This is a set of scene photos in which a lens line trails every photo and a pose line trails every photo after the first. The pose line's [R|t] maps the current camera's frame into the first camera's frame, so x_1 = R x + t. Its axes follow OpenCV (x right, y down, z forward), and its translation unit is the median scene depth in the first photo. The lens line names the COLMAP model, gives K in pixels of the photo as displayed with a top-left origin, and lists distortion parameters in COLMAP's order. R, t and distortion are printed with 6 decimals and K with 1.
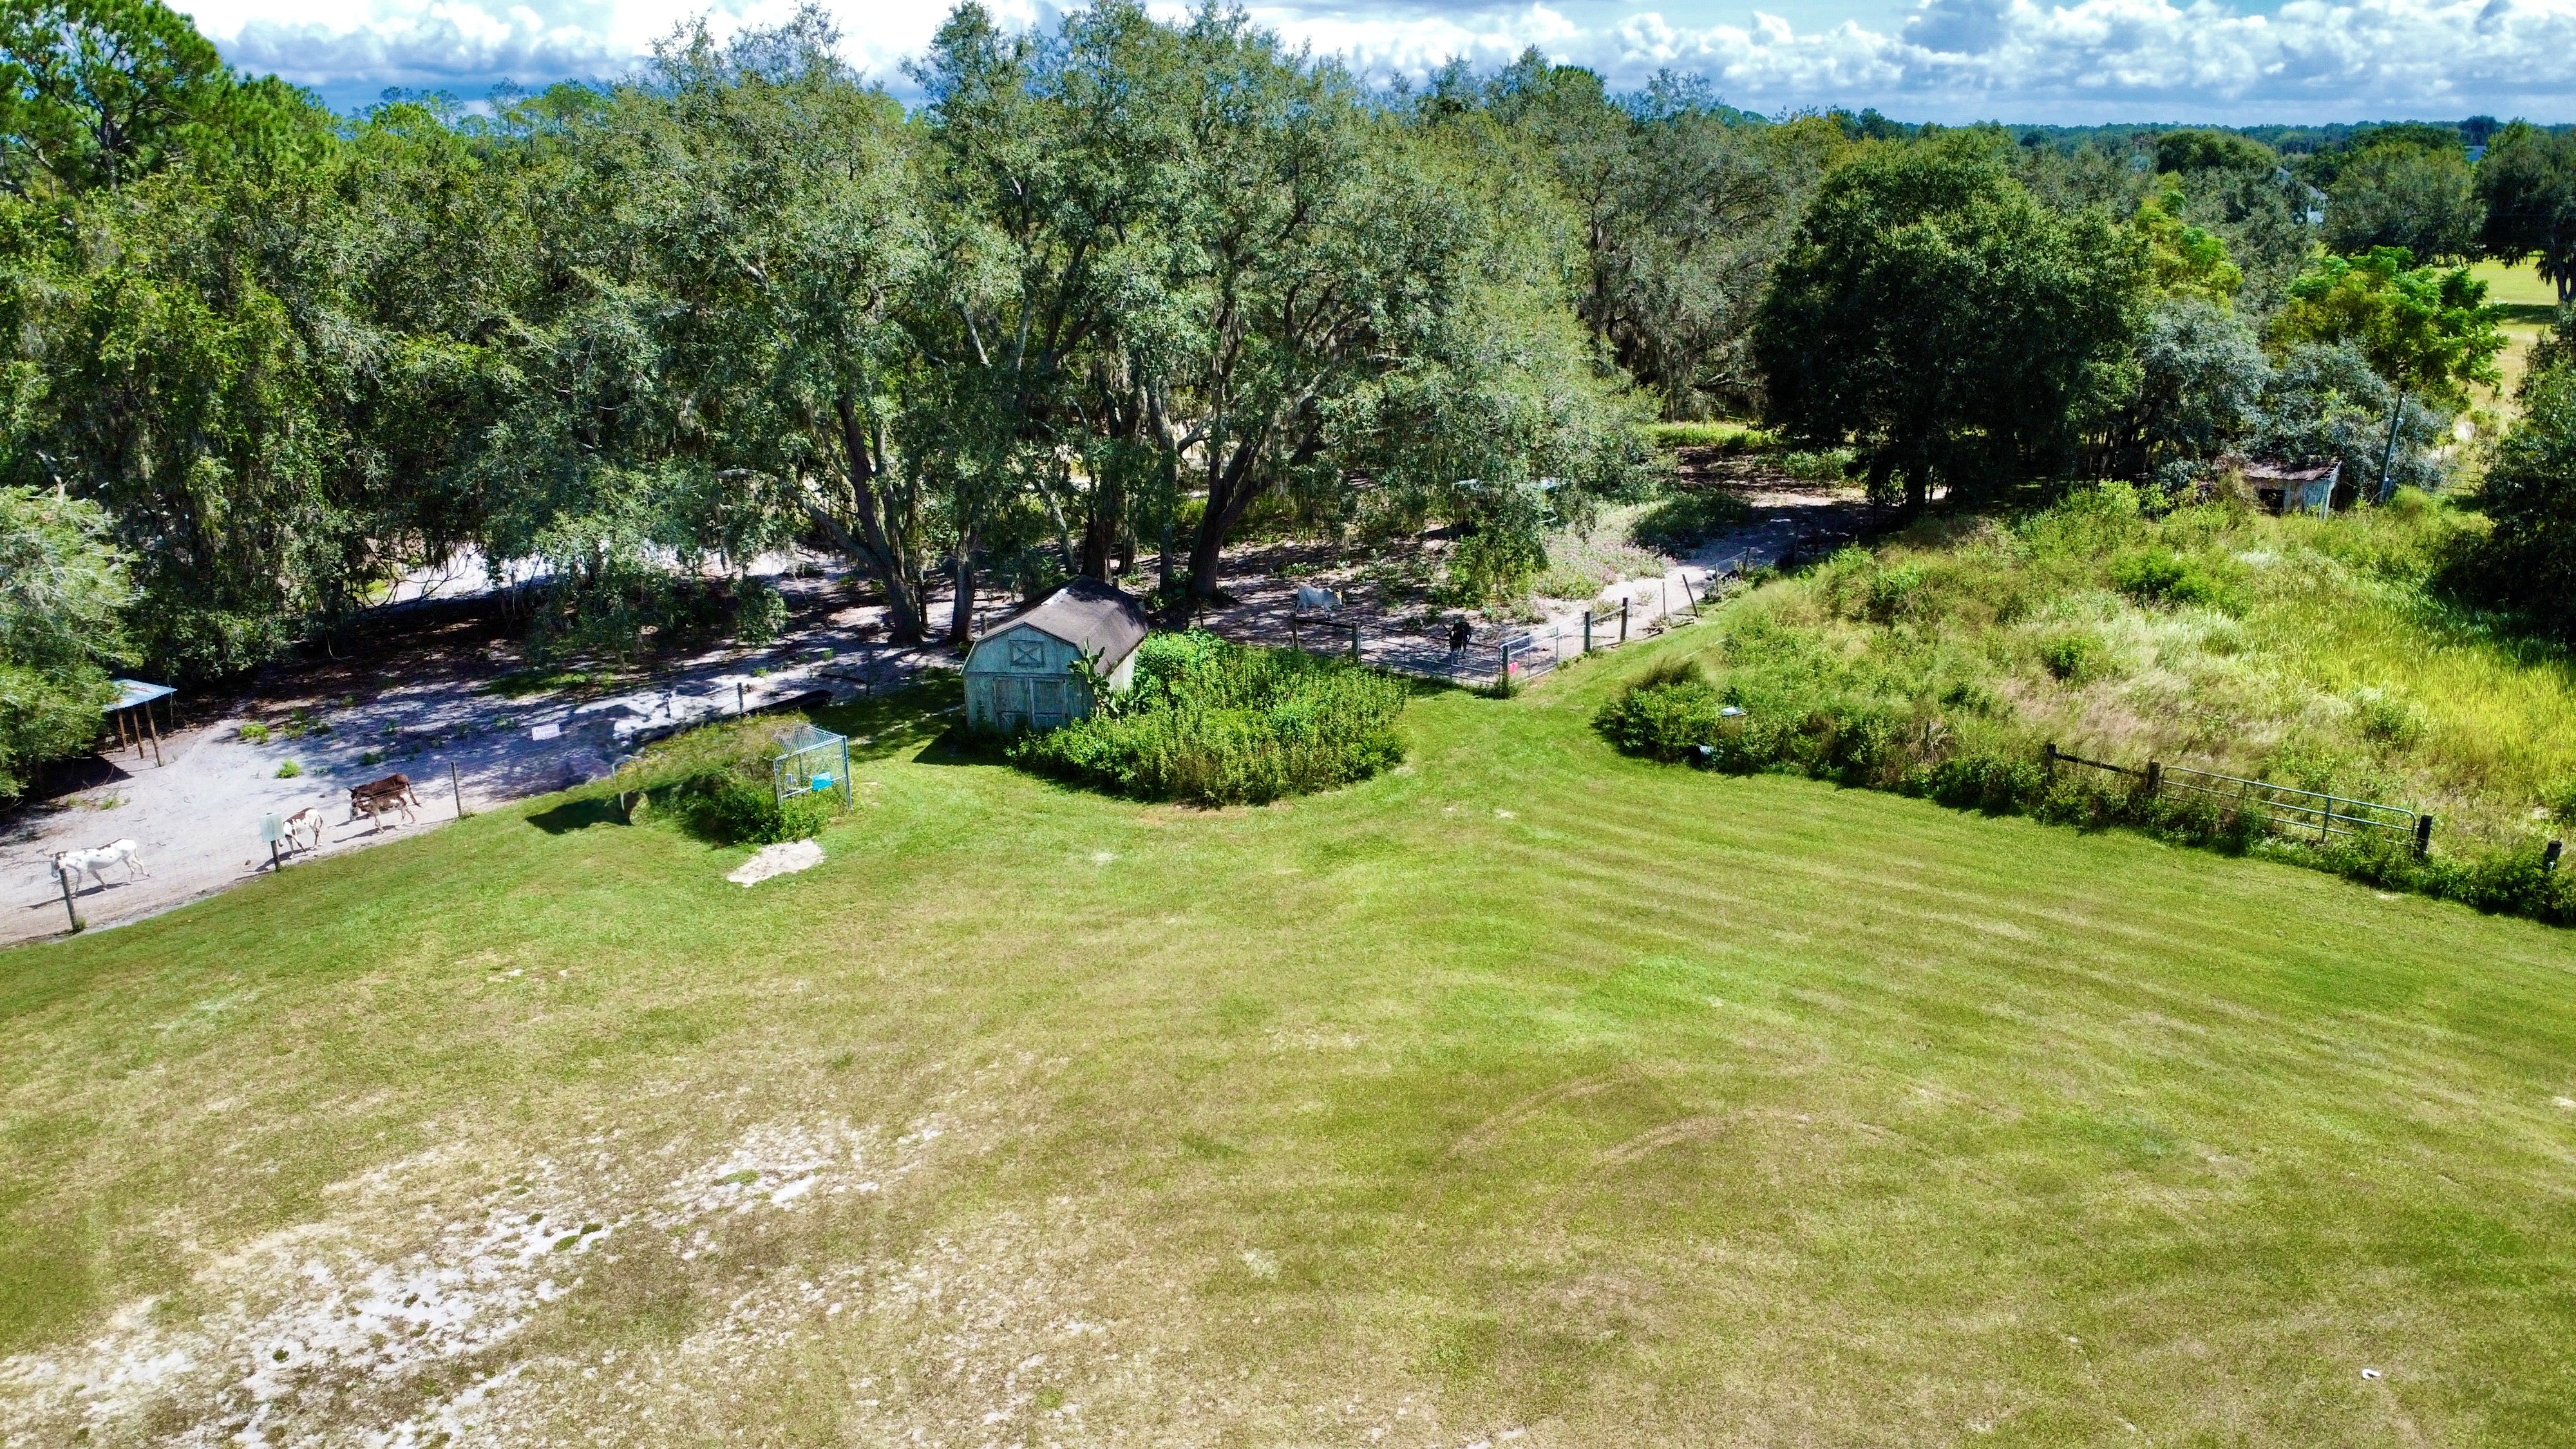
lens RADIAL K [[1860.6, 0, 1286.9], [0, 1860.6, 736.2], [0, 0, 1]] dist [-0.028154, -0.001831]
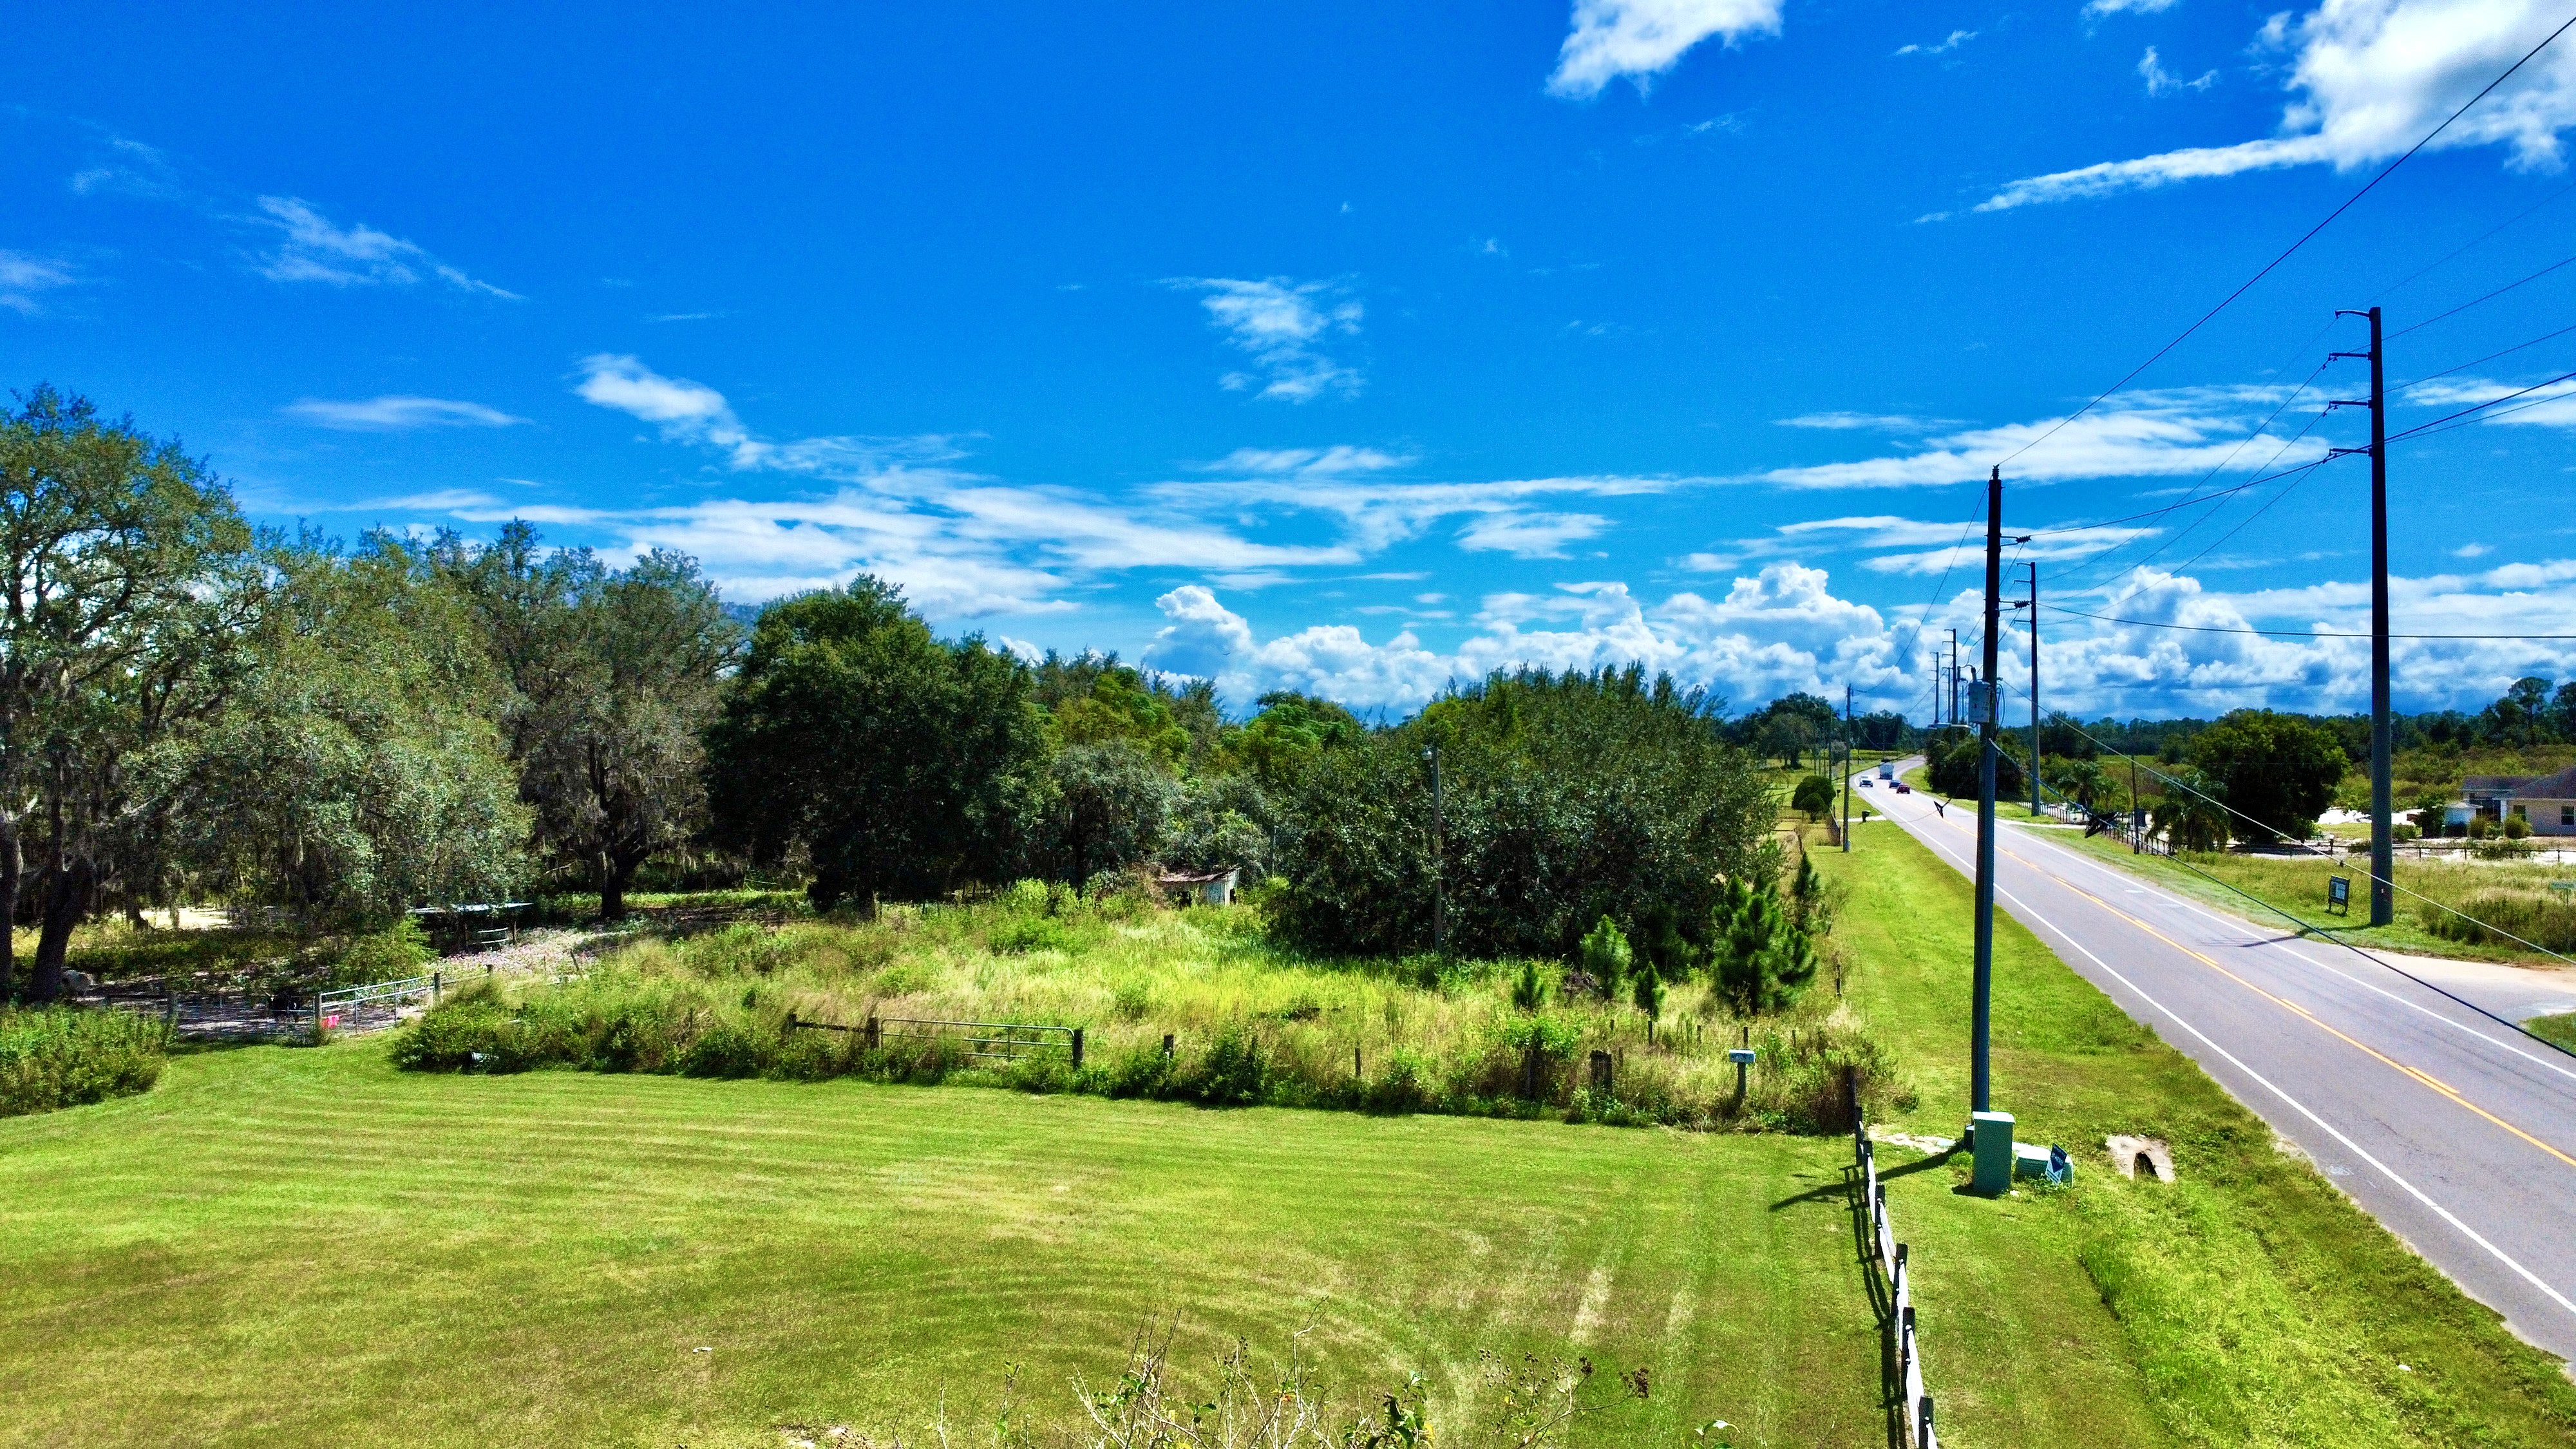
lens RADIAL K [[1860.6, 0, 1271.3], [0, 1860.6, 739.5], [0, 0, 1]] dist [-0.028154, -0.001831]
pose [[0.929247, 0.008645, 0.369357, 0.253102], [0.107268, 0.950349, -0.292113, 0.183732], [-0.353544, 0.311066, 0.882182, -0.090820]]
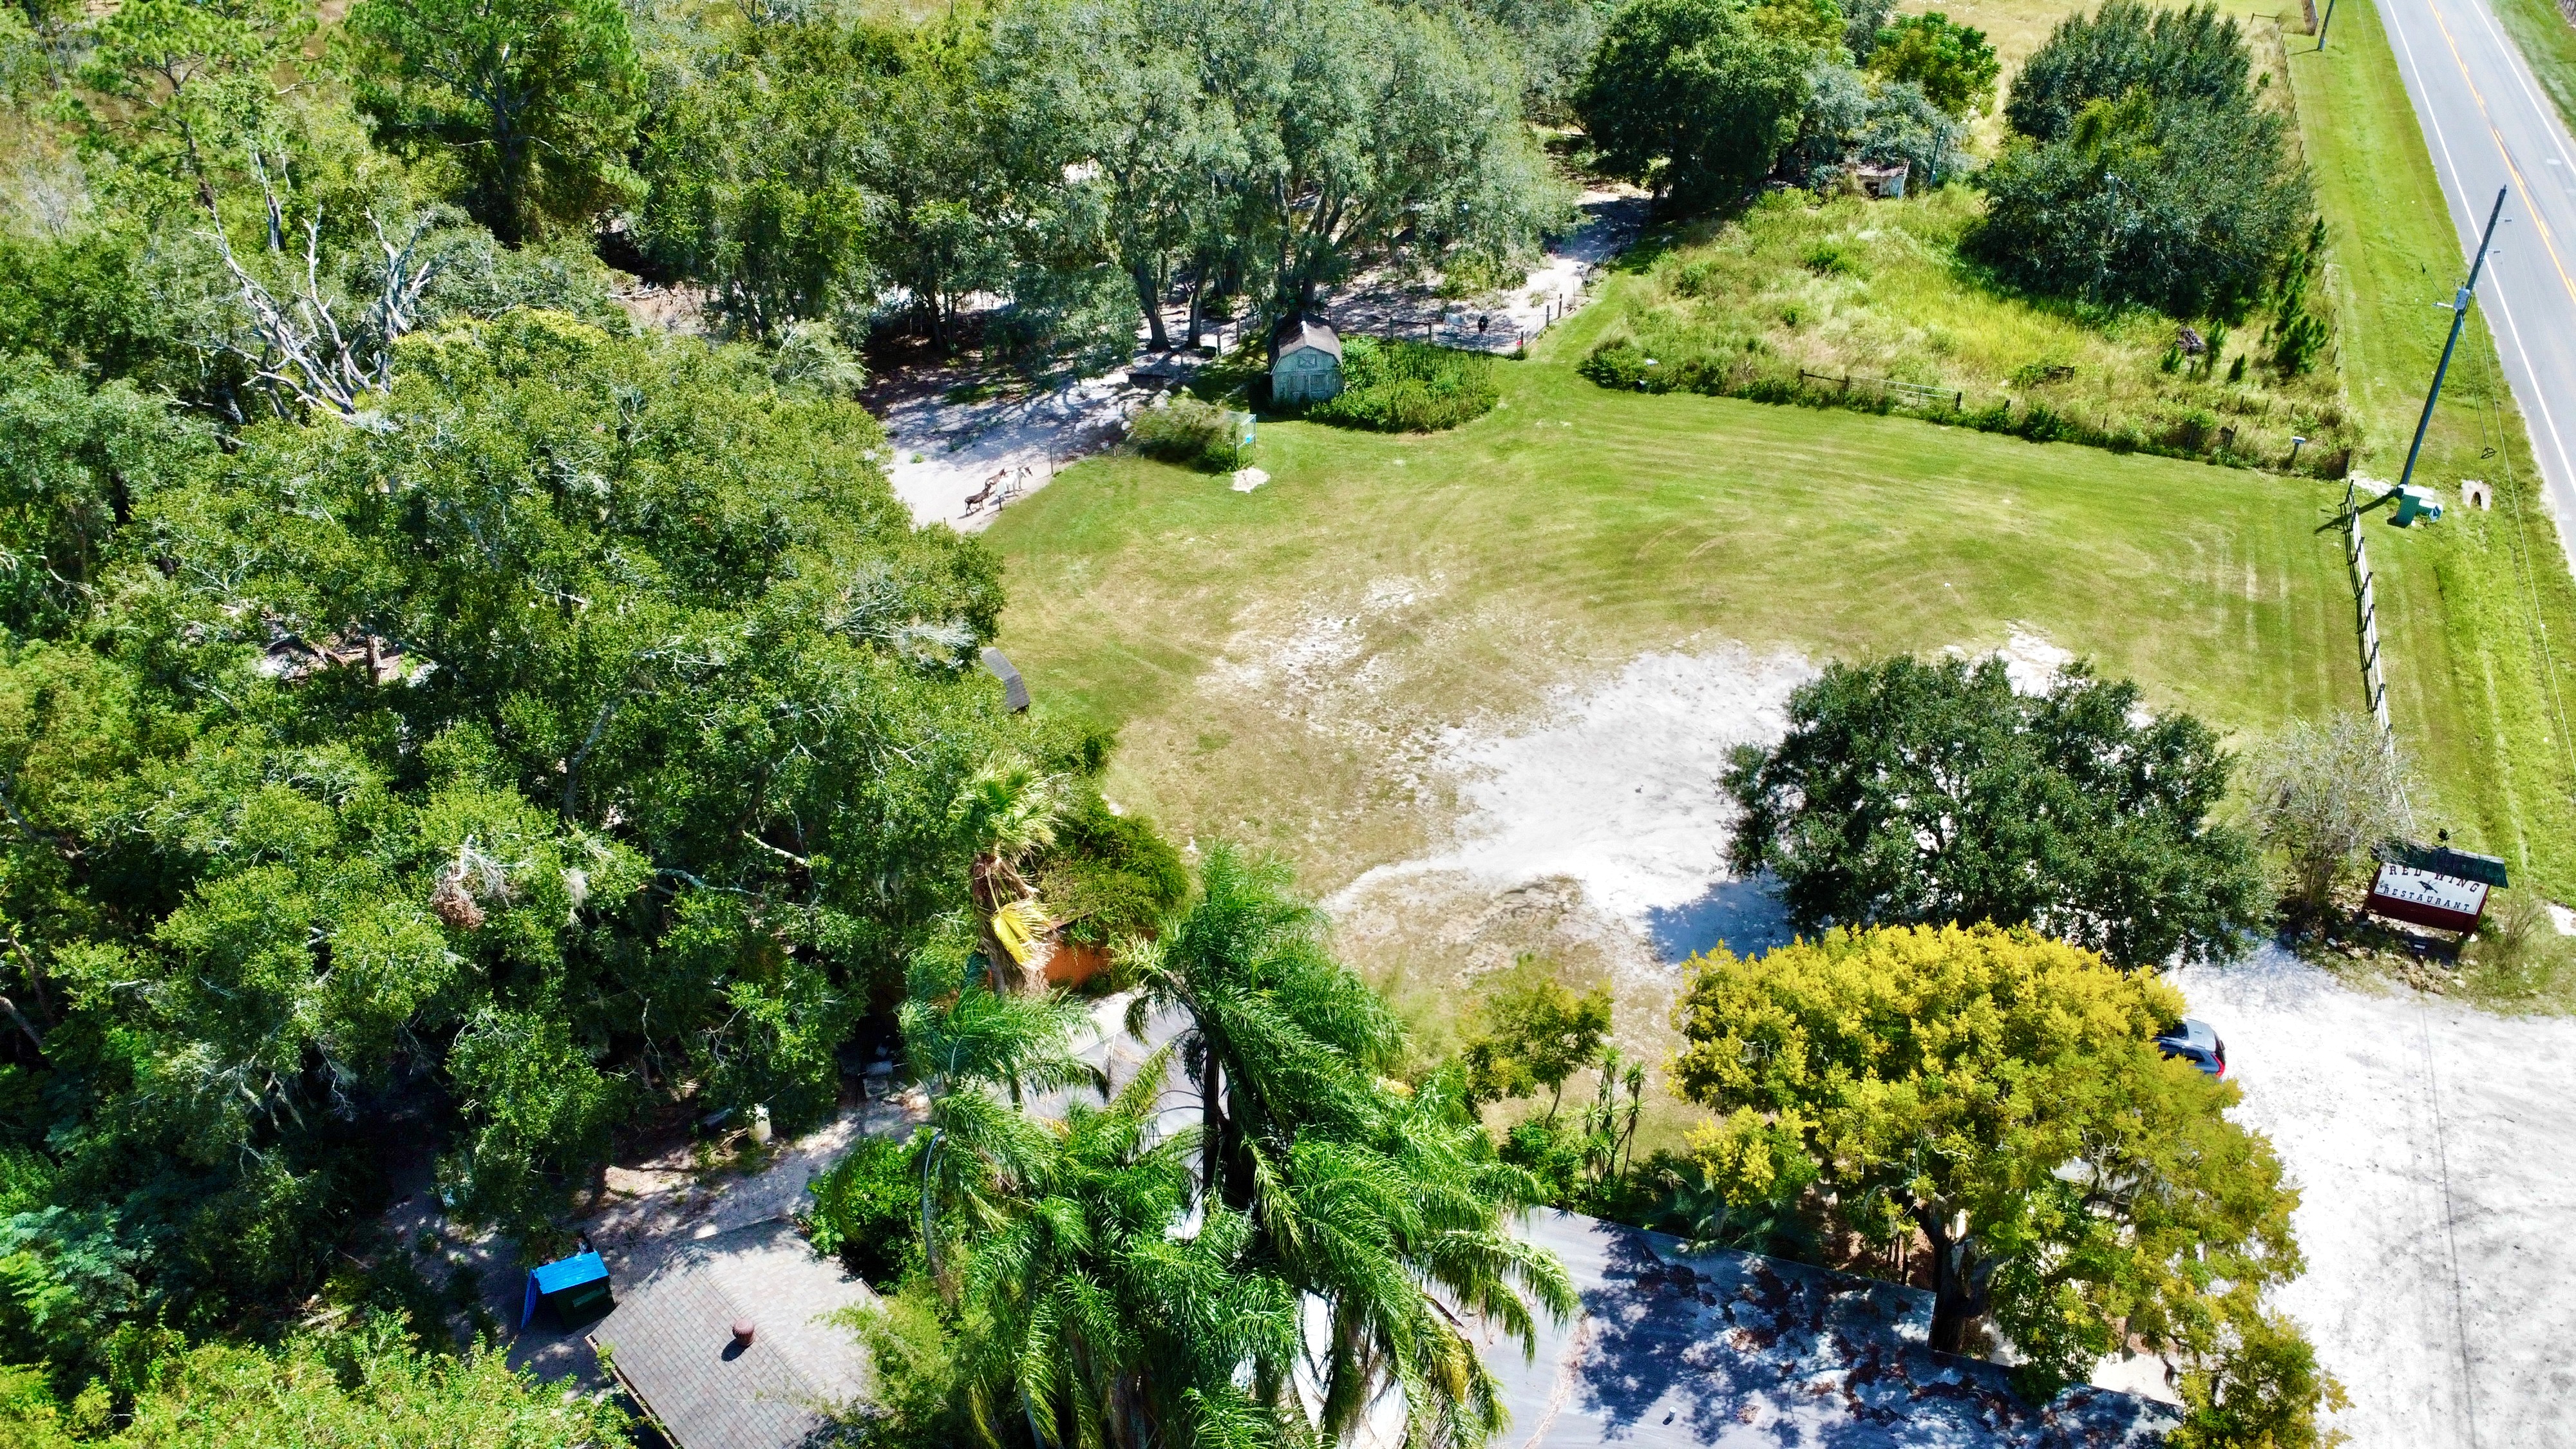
lens RADIAL K [[1860.6, 0, 1291.7], [0, 1860.6, 729.8], [0, 0, 1]] dist [-0.028154, -0.001831]
pose [[0.971681, -0.125041, 0.200502, -0.618140], [0.076468, 0.969254, 0.233878, -0.131290], [-0.223582, -0.211923, 0.951367, -0.965245]]
